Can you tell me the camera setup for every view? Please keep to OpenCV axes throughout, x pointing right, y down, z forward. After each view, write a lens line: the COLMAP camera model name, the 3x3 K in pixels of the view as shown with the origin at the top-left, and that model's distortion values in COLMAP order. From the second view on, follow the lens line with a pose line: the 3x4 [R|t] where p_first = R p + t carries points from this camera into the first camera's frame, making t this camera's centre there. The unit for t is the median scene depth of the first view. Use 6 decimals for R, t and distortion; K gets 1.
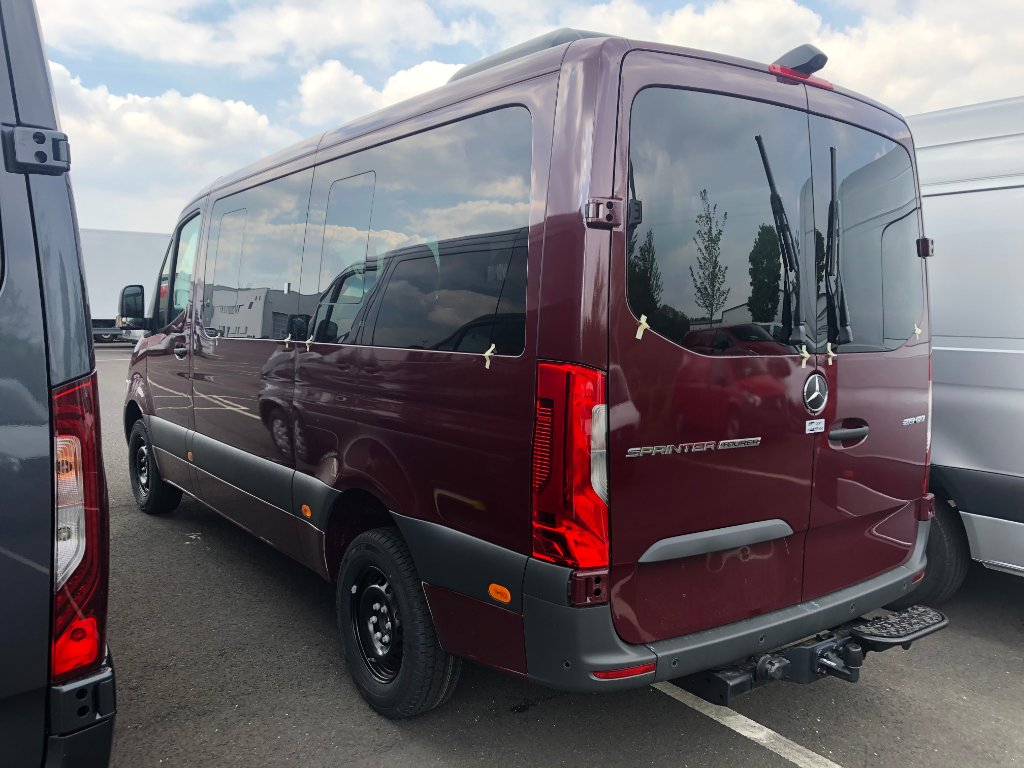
lens RADIAL K [[842.6, 0, 511.6], [0, 842.6, 380.2], [0, 0, 1]] dist [0.007469, 0.005008]
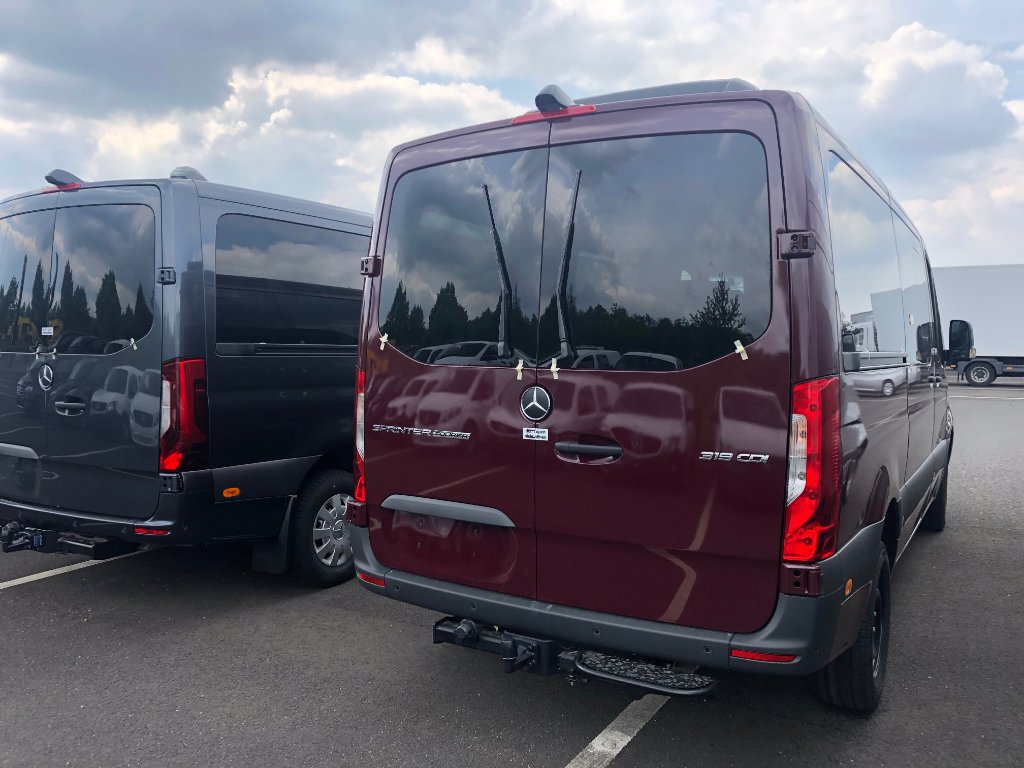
lens RADIAL K [[842.6, 0, 509.6], [0, 842.6, 386.1], [0, 0, 1]] dist [0.007469, 0.005008]
pose [[0.372027, 0.033609, -0.927613, 1.541981], [-0.076154, 0.997080, 0.005583, -0.011368], [0.925093, 0.068565, 0.373500, 0.648256]]
